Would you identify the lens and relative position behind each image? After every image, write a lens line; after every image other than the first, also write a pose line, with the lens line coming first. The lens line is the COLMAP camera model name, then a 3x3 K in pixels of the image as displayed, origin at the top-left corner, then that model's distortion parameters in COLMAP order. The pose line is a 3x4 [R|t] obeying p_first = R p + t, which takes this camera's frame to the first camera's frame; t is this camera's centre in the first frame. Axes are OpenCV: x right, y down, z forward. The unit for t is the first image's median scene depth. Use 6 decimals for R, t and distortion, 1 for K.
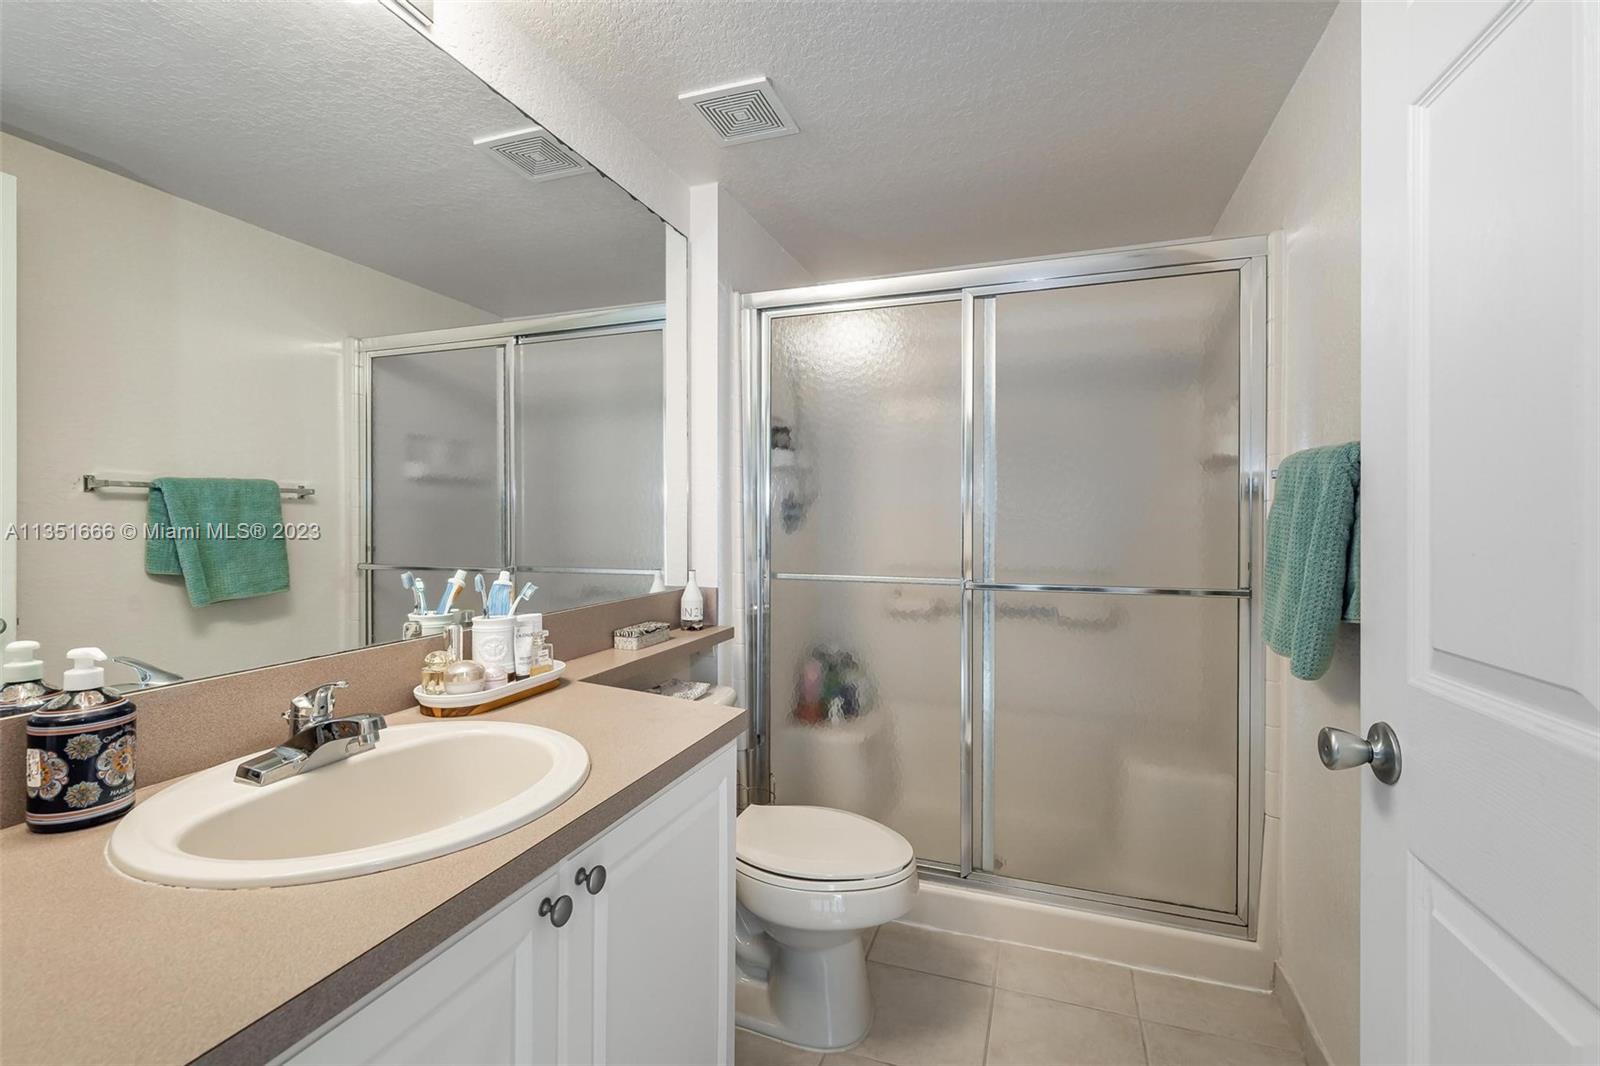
lens RADIAL K [[715.1, 0, 800.0], [0, 715.1, 533.0], [0, 0, 1]] dist [-0.003344, -0.000558]
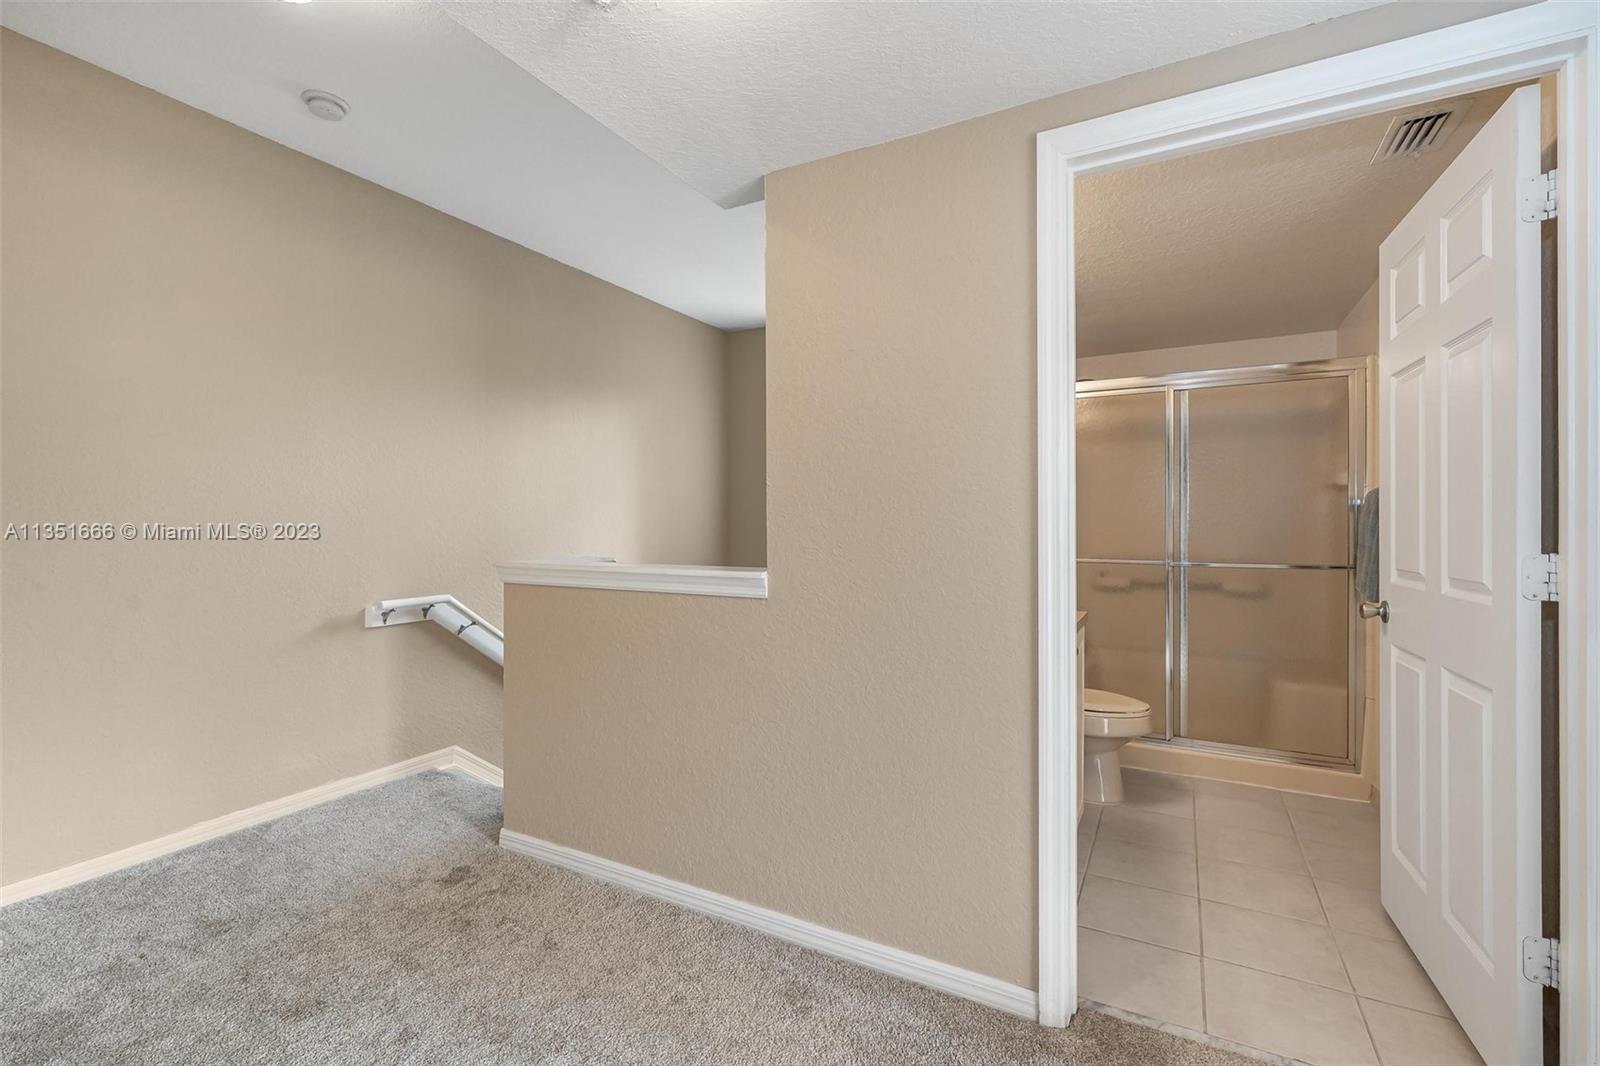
lens RADIAL K [[715.1, 0, 800.0], [0, 715.1, 533.0], [0, 0, 1]] dist [-0.003344, -0.000558]
pose [[0.987807, 0.001118, -0.155676, -0.389485], [-0.002039, 0.999981, -0.005761, 0.016287], [0.155667, 0.006008, 0.987791, -0.837149]]
